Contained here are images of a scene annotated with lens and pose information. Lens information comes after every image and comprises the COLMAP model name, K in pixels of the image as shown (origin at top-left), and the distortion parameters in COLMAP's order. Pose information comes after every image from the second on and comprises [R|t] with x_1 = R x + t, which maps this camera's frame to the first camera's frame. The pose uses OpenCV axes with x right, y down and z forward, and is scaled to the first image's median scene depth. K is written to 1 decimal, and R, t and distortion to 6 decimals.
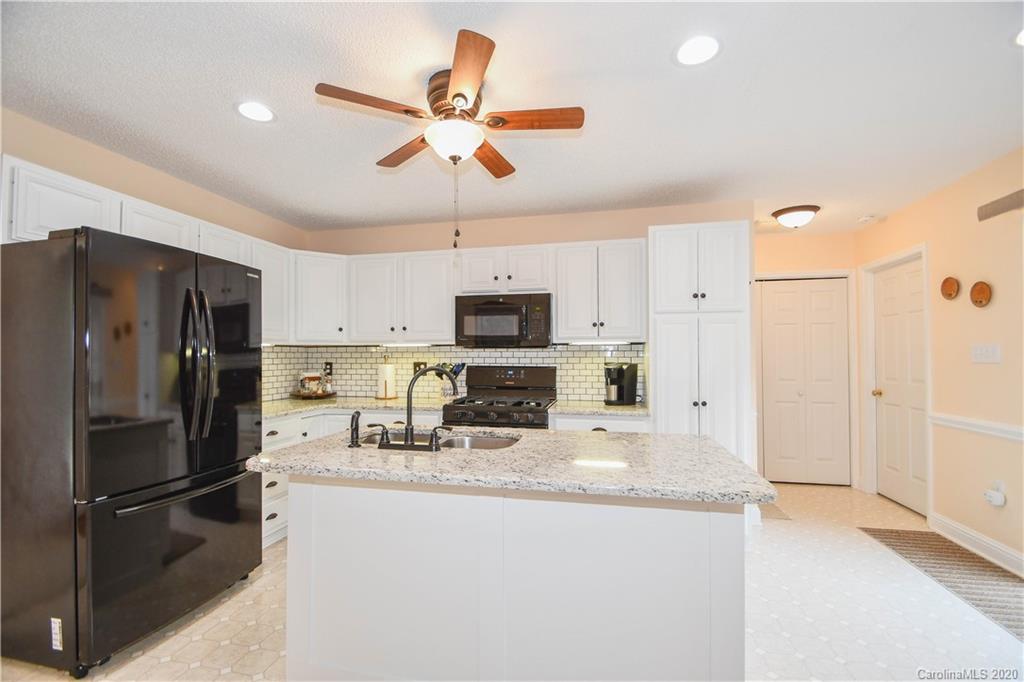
lens RADIAL K [[443.7, 0, 511.8], [0, 443.7, 348.5], [0, 0, 1]] dist [0.002967, -0.010211]
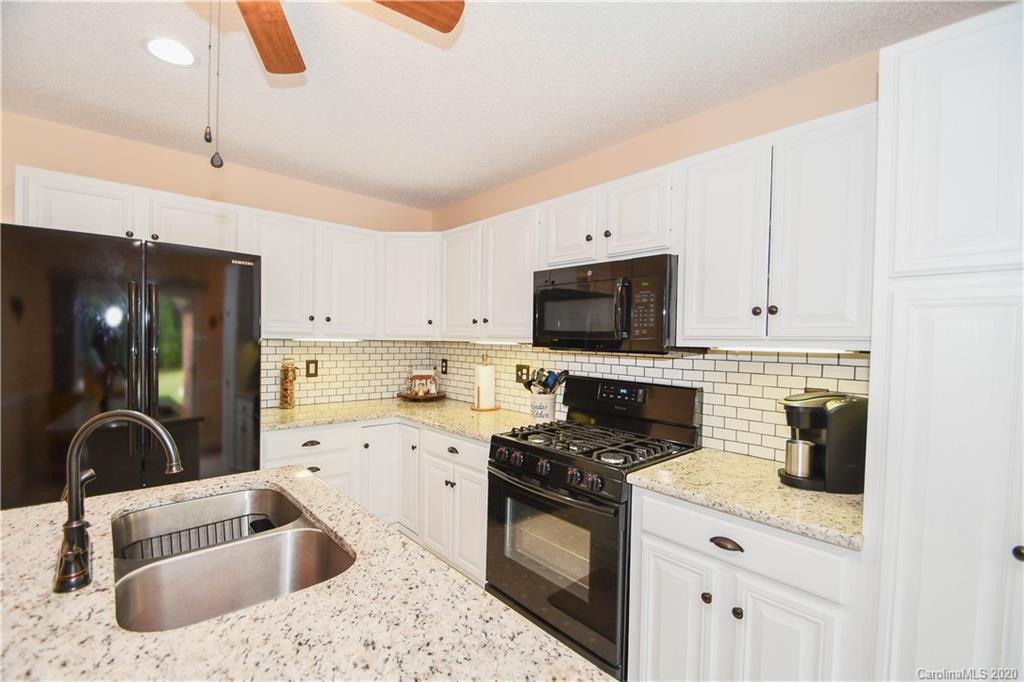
lens RADIAL K [[443.7, 0, 509.8], [0, 443.7, 347.6], [0, 0, 1]] dist [0.002967, -0.010211]
pose [[0.816538, 0.027585, -0.576632, 0.233354], [-0.010491, 0.999402, 0.032954, -0.025918], [0.577197, -0.020859, 0.816339, 0.432066]]
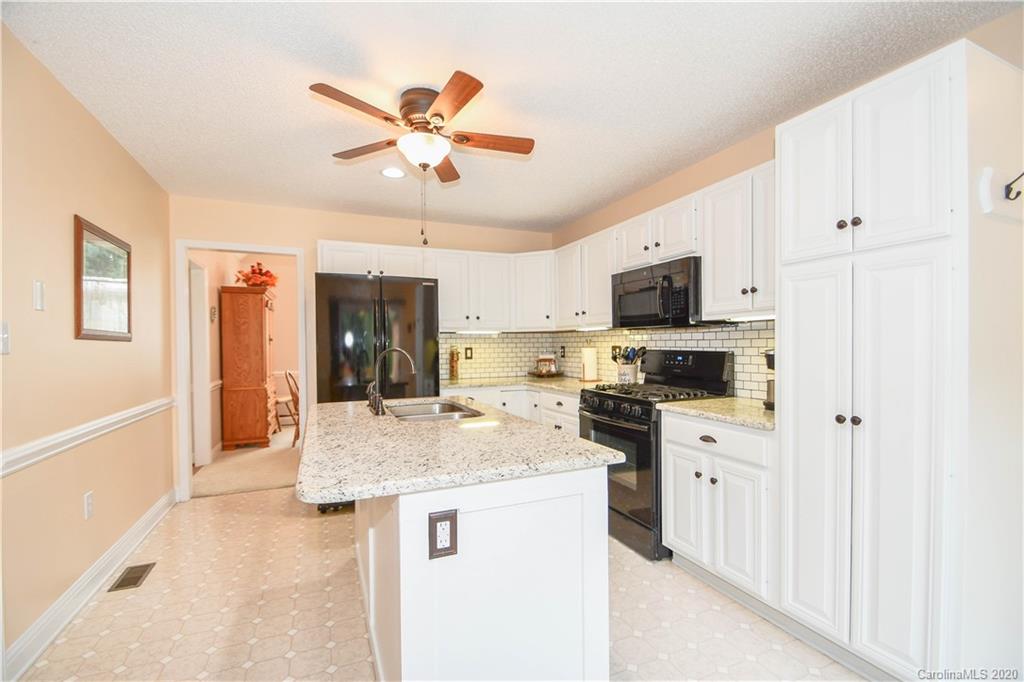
lens RADIAL K [[443.7, 0, 510.6], [0, 443.7, 349.0], [0, 0, 1]] dist [0.002967, -0.010211]
pose [[0.584715, 0.004248, -0.811227, 0.509287], [0.024552, 0.999436, 0.022930, 0.010848], [0.810867, -0.033325, 0.584281, 0.277010]]
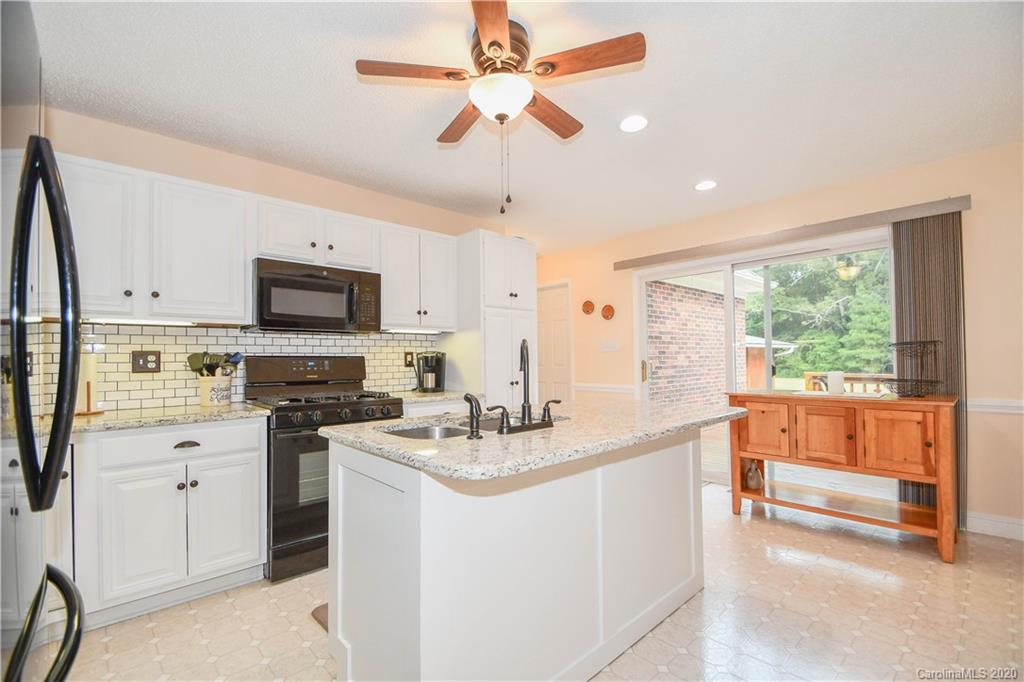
lens RADIAL K [[443.7, 0, 506.1], [0, 443.7, 349.0], [0, 0, 1]] dist [0.002967, -0.010211]
pose [[0.573208, 0.013336, 0.819301, -0.487507], [-0.005035, 0.999906, -0.012753, 0.037560], [-0.819394, 0.003185, 0.573222, 0.257271]]
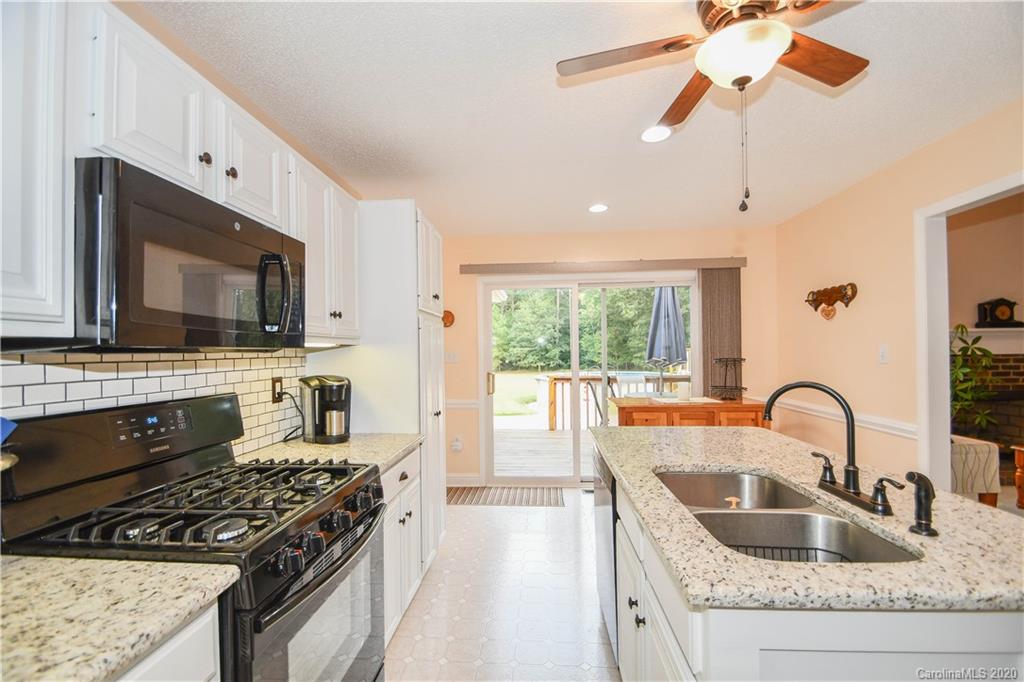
lens RADIAL K [[443.7, 0, 505.2], [0, 443.7, 345.1], [0, 0, 1]] dist [0.002967, -0.010211]
pose [[-0.138226, 0.016877, 0.990257, -0.419880], [-0.004451, 0.999834, -0.017661, -0.002204], [-0.990391, -0.006849, -0.138128, 0.807859]]
